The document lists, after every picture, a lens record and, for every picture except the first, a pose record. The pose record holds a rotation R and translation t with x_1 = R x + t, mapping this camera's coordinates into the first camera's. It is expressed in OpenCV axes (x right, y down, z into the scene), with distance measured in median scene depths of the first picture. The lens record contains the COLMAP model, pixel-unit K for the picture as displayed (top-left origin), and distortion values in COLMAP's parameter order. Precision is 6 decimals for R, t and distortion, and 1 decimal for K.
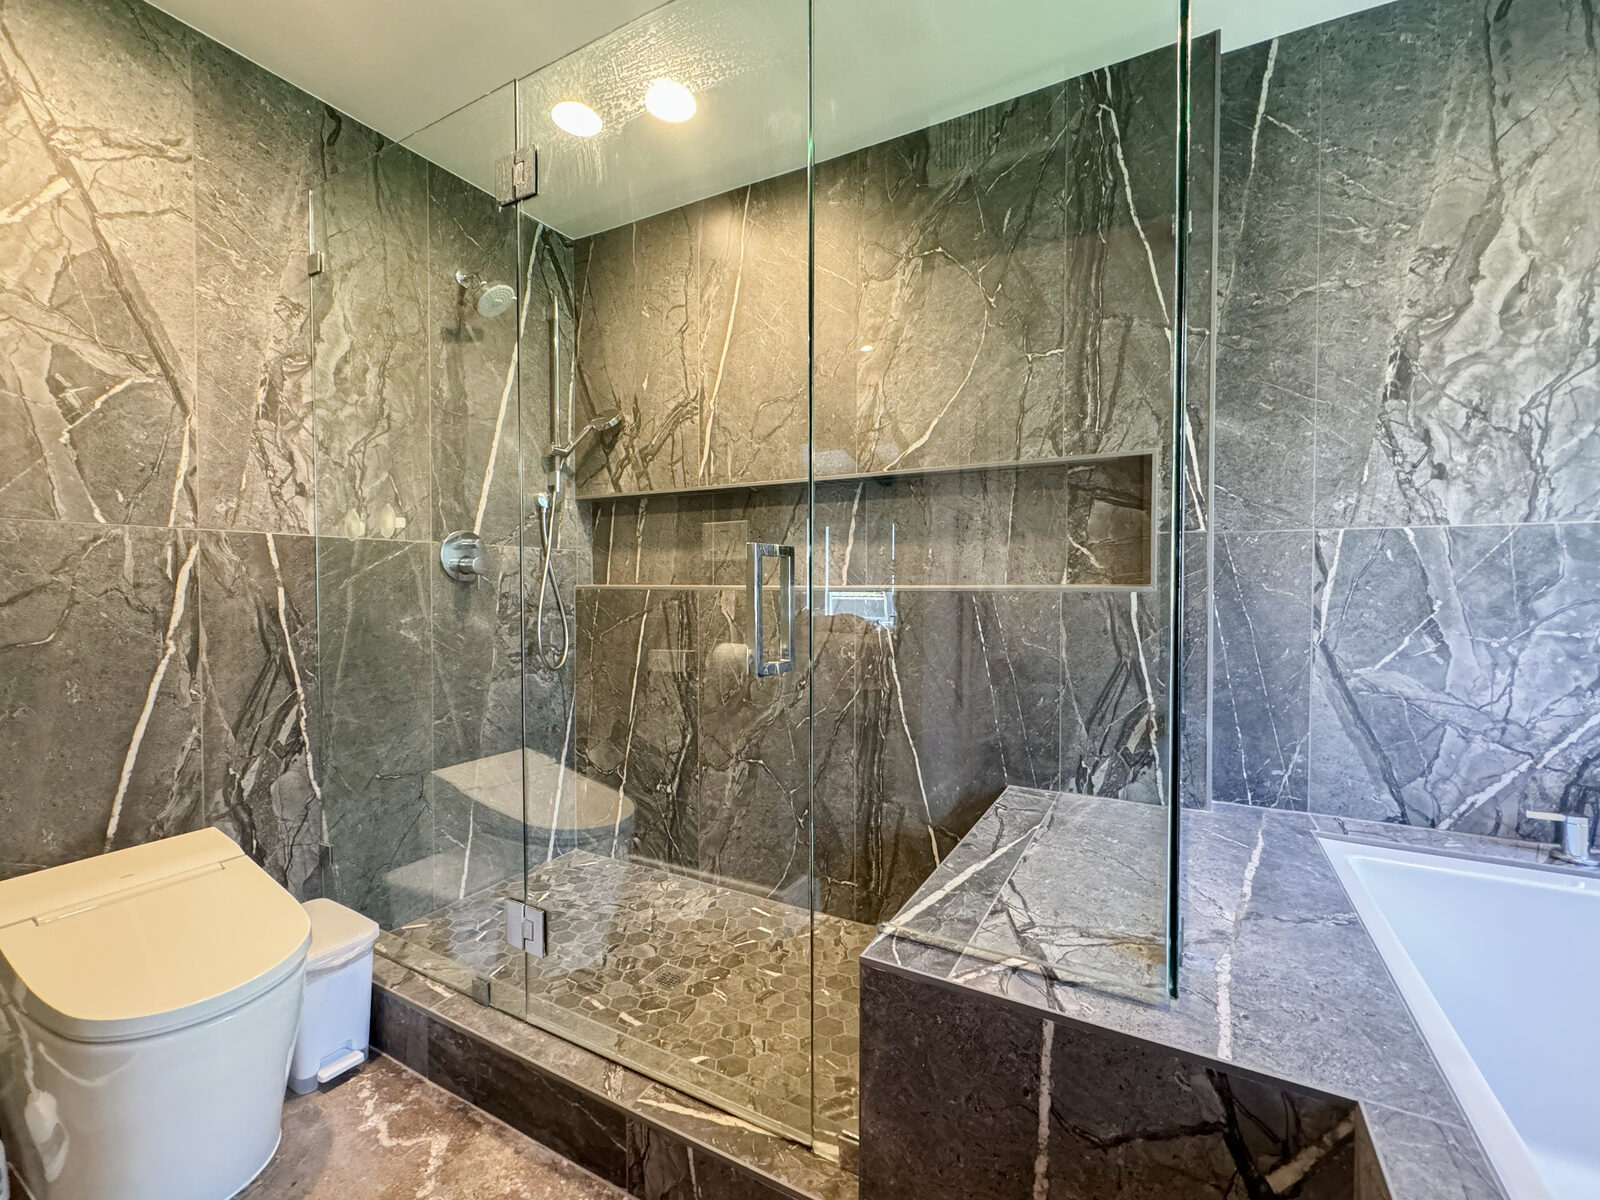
lens RADIAL K [[683.9, 0, 800.0], [0, 683.9, 600.0], [0, 0, 1]] dist [-0.004817, 0.001212]
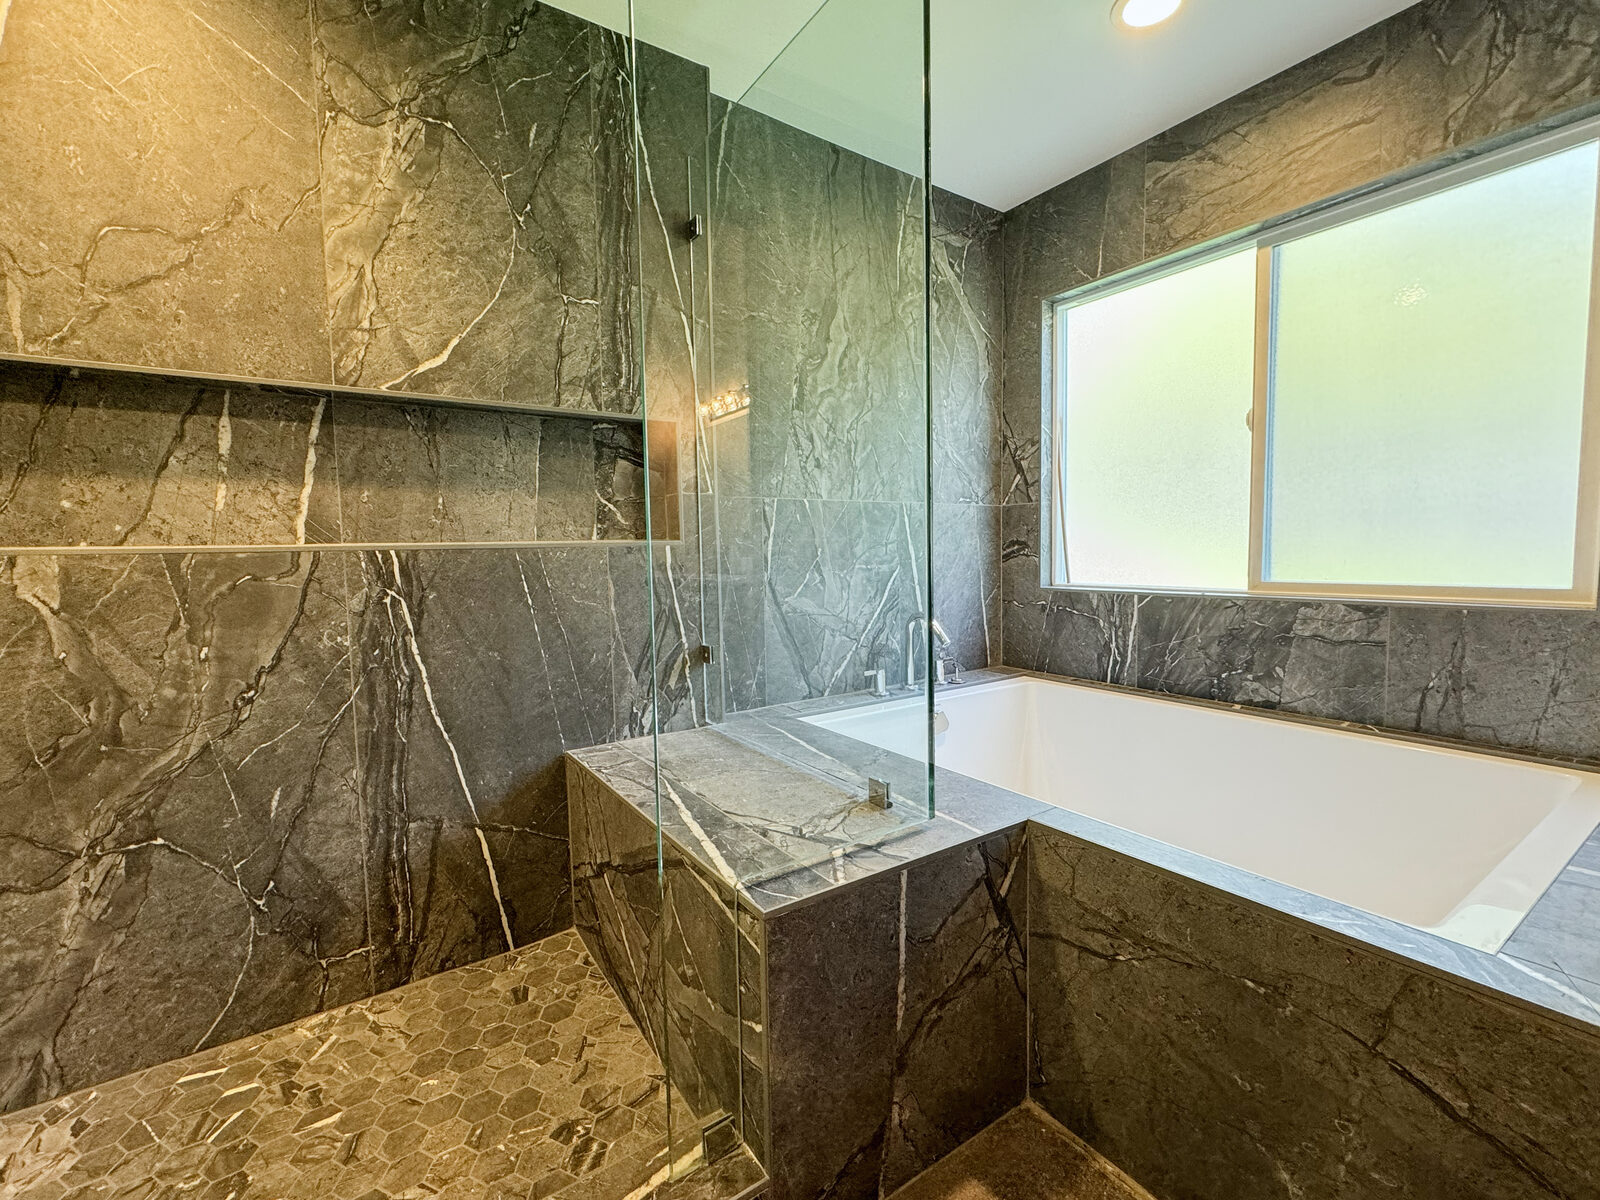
lens RADIAL K [[690.8, 0, 796.0], [0, 690.8, 598.8], [0, 0, 1]] dist [-0.002608, 0.001474]
pose [[0.458234, -0.073991, 0.885747, -0.443895], [0.039987, 0.997236, 0.062617, 0.013481], [-0.887932, 0.006725, 0.459926, 0.315012]]
